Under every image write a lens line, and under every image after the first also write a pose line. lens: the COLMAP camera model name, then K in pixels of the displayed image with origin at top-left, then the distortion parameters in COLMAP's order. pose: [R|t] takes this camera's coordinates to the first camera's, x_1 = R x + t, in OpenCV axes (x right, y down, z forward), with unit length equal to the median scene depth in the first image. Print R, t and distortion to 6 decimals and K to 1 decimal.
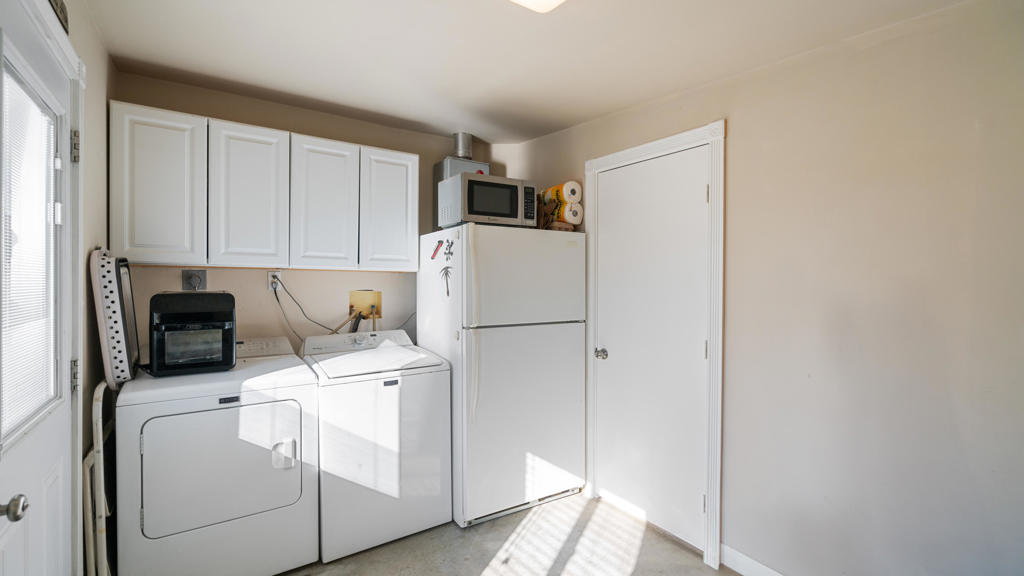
lens RADIAL K [[465.4, 0, 510.0], [0, 465.4, 278.5], [0, 0, 1]] dist [-0.000662, 0.000116]
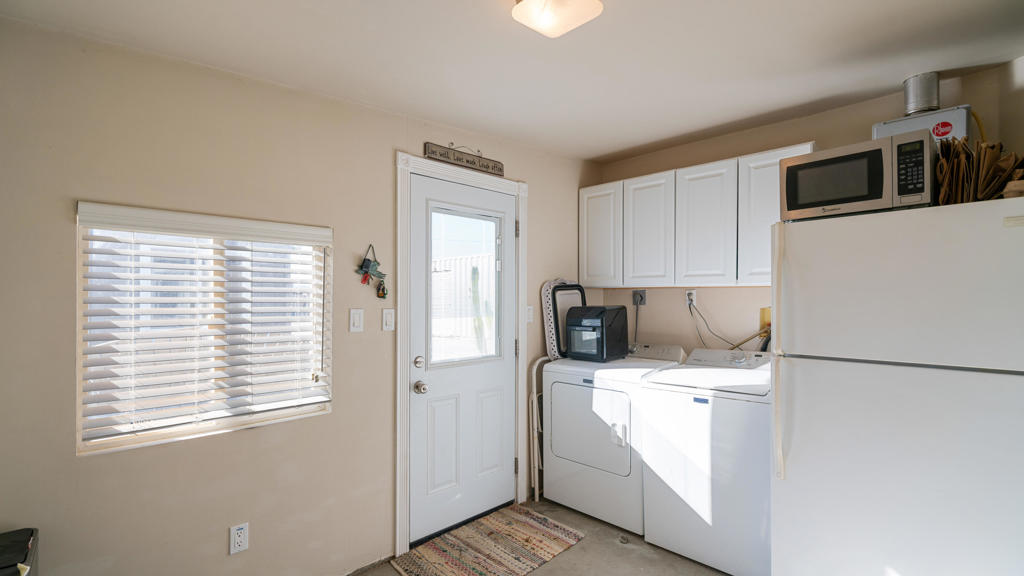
lens RADIAL K [[463.1, 0, 512.0], [0, 463.1, 288.0], [0, 0, 1]] dist [-0.000587, 0.000116]
pose [[0.183525, -0.030110, -0.982554, 0.613793], [0.009774, 0.999537, -0.028805, 0.010842], [0.982967, -0.004317, 0.183734, 0.412171]]
